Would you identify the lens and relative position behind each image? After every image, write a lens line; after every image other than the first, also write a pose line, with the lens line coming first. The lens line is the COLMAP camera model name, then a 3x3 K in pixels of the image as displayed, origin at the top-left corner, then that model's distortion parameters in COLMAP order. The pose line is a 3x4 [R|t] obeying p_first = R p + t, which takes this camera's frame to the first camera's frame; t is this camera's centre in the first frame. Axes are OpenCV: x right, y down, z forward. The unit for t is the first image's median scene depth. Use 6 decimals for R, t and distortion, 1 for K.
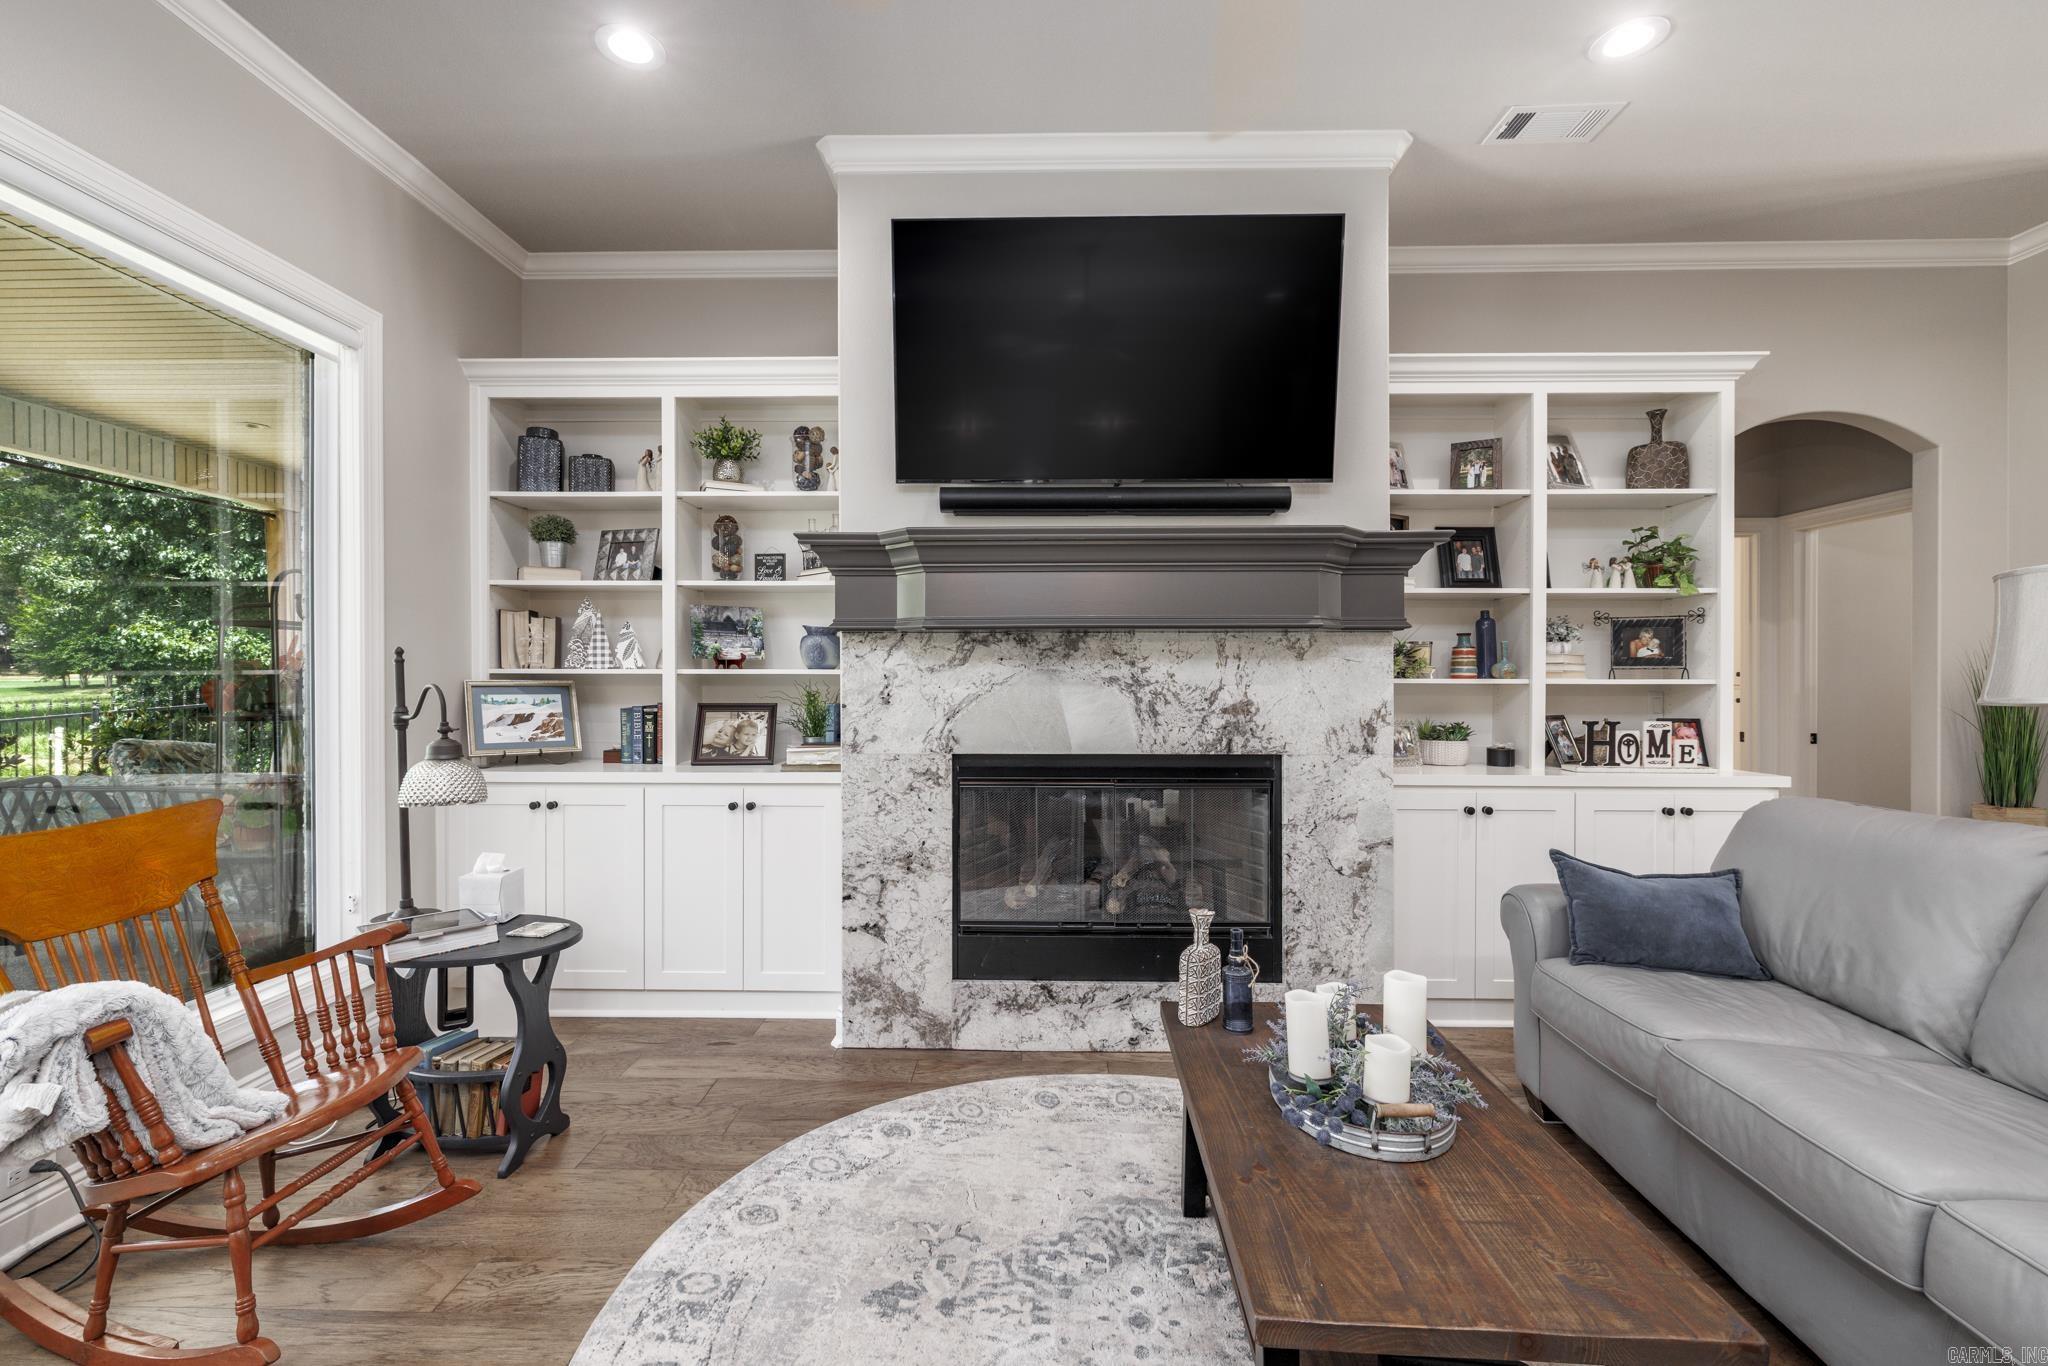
lens RADIAL K [[873.5, 0, 1015.9], [0, 873.5, 678.1], [0, 0, 1]] dist [-0.000656, 0.002041]
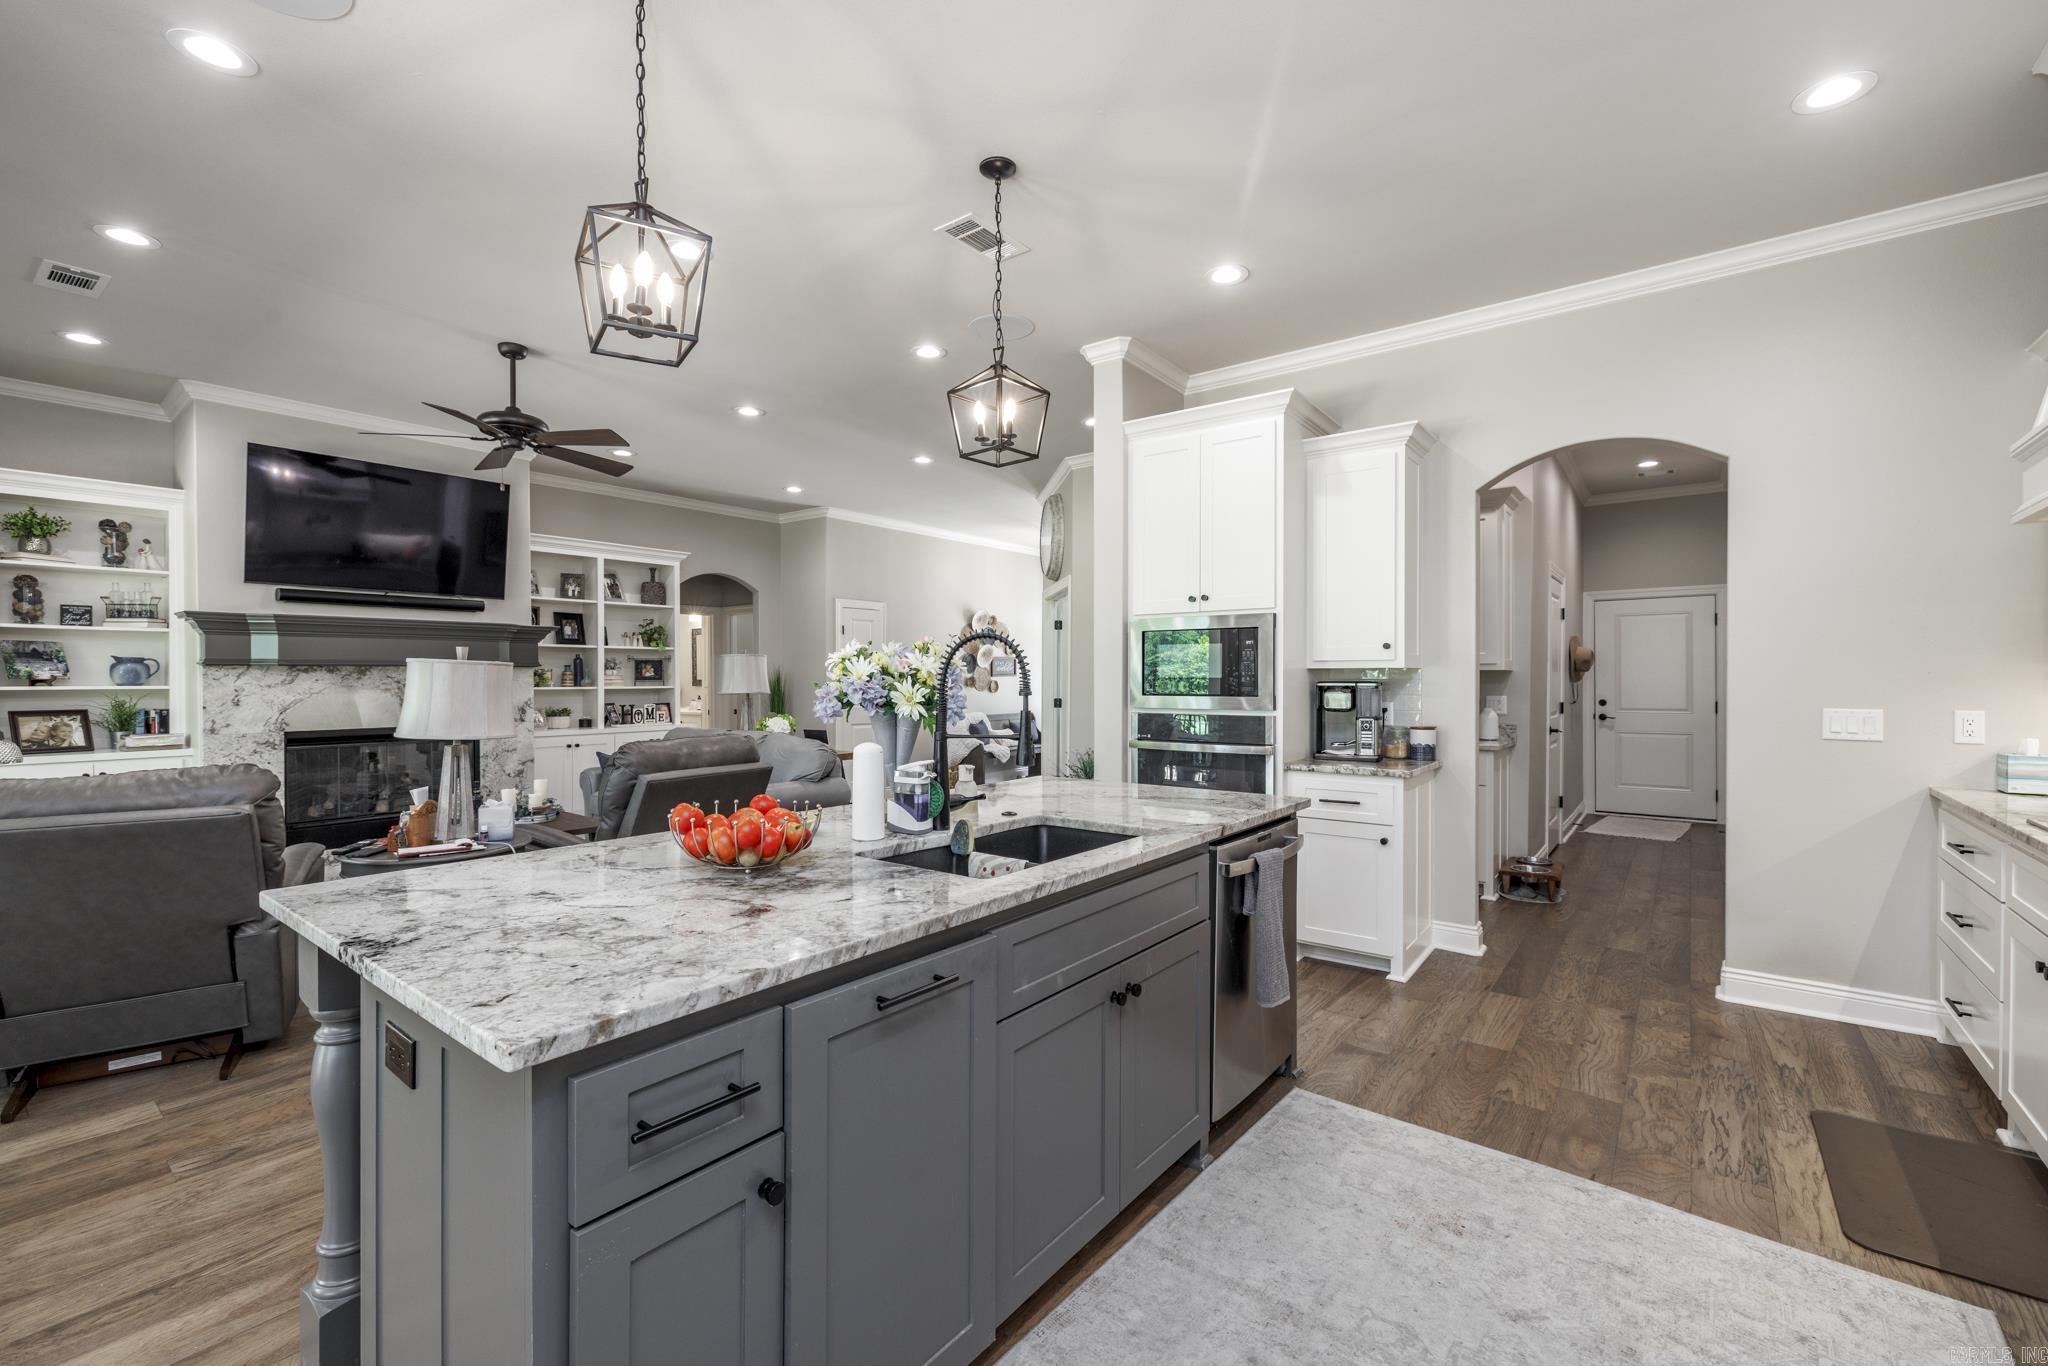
lens RADIAL K [[873.5, 0, 1021.5], [0, 873.5, 681.0], [0, 0, 1]] dist [-0.000656, 0.002041]
pose [[0.595871, -0.006470, 0.803054, -0.619149], [0.005058, 0.999978, 0.004304, -0.020227], [-0.803064, 0.001497, 0.595891, -1.334458]]
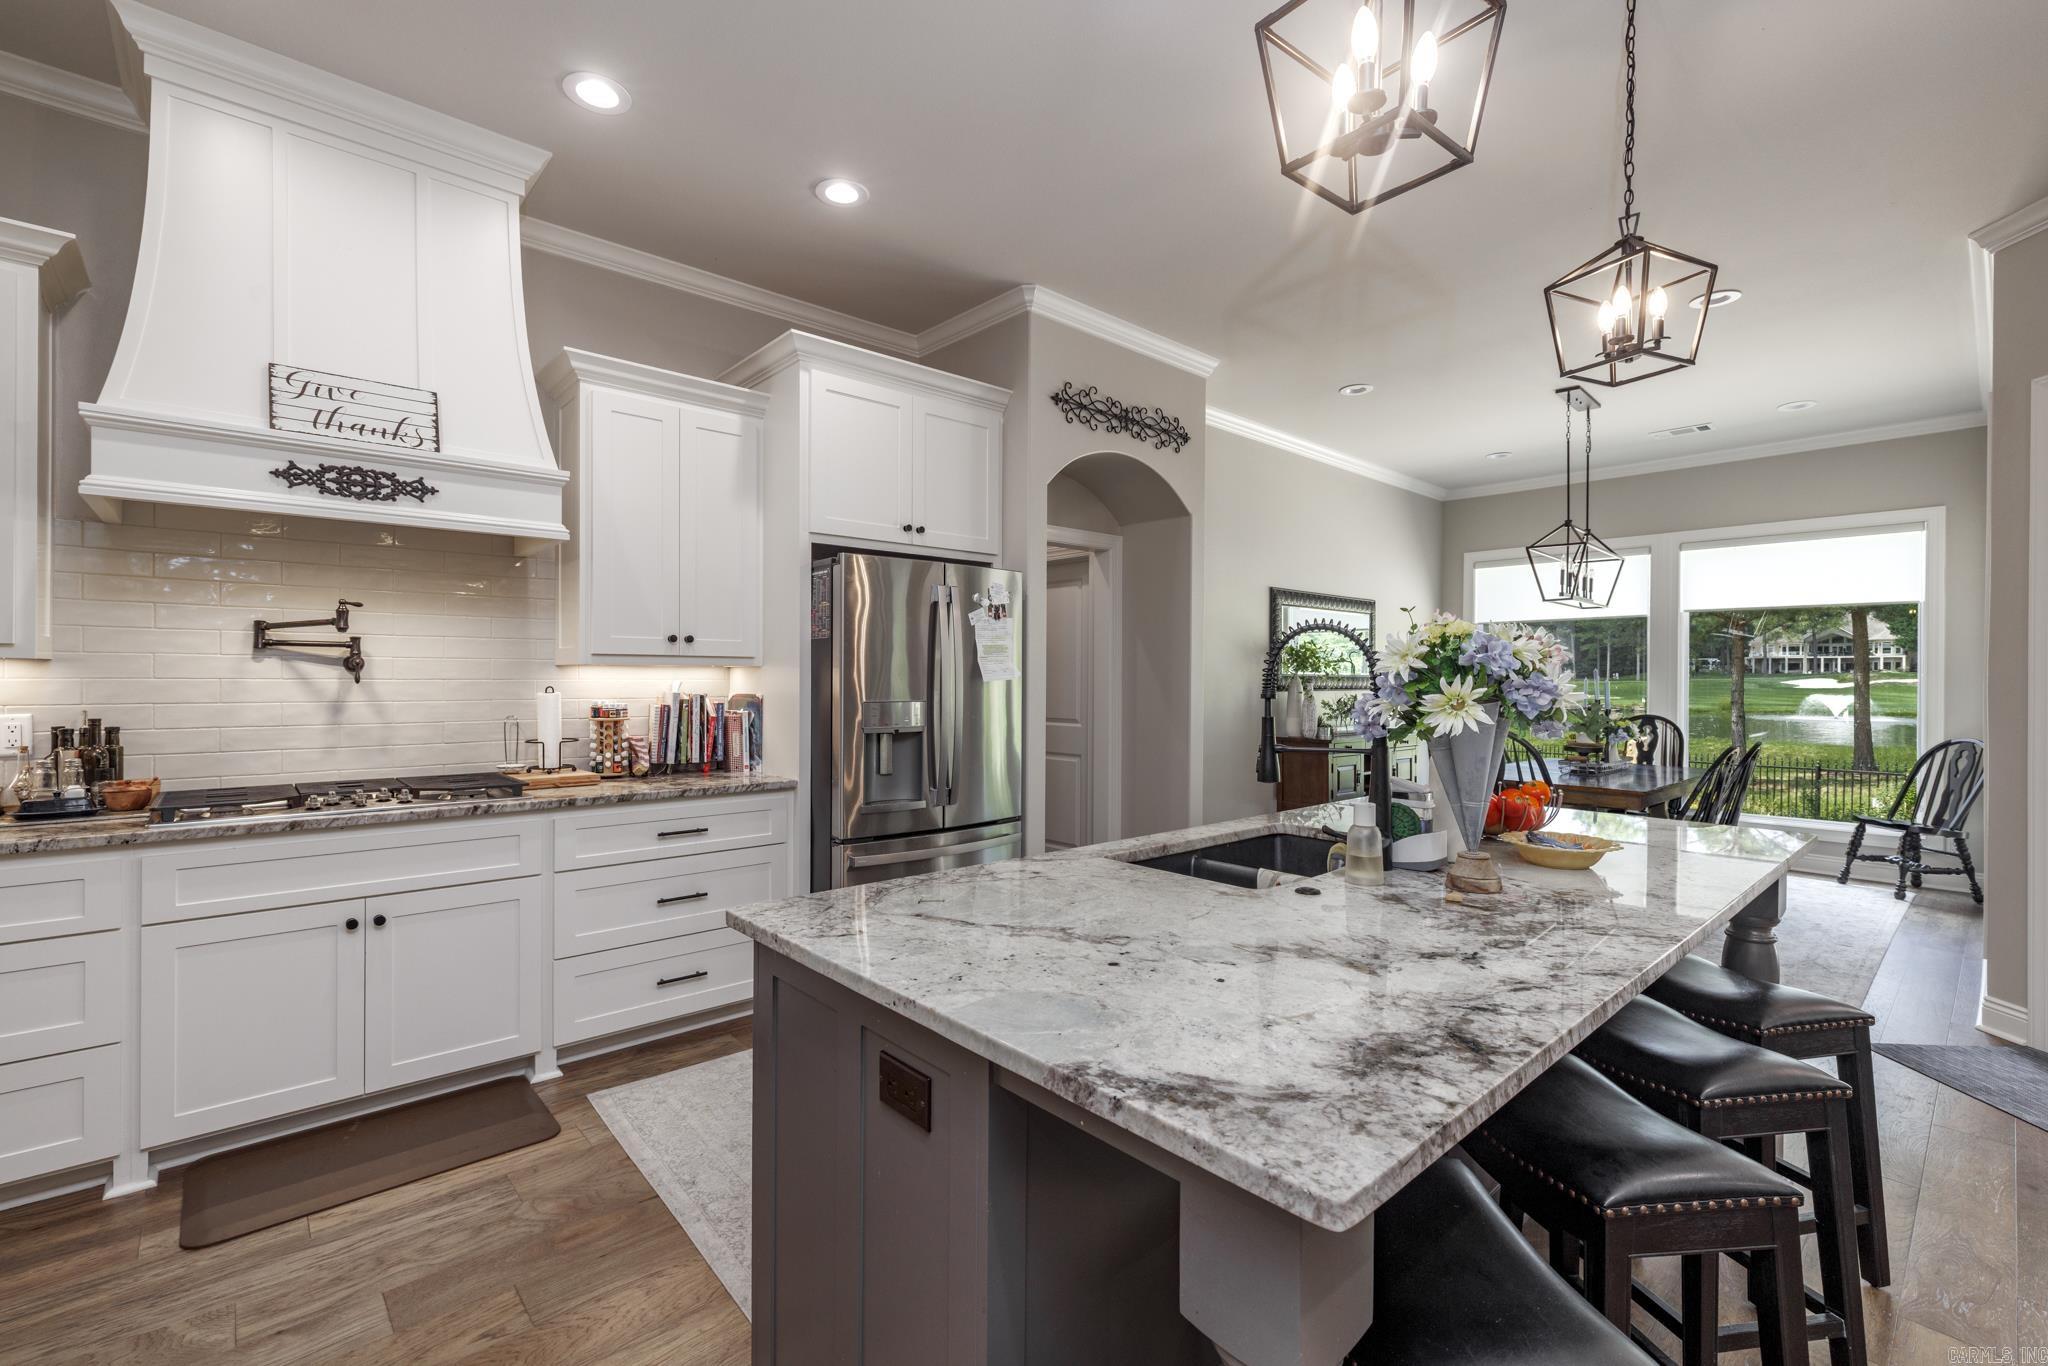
lens RADIAL K [[873.5, 0, 1013.2], [0, 873.5, 683.0], [0, 0, 1]] dist [-0.000656, 0.002041]
pose [[-0.733363, -0.001728, -0.679835, 0.588499], [-0.009946, 0.999917, 0.008188, -0.014535], [0.679765, 0.012766, -0.733319, -0.533112]]
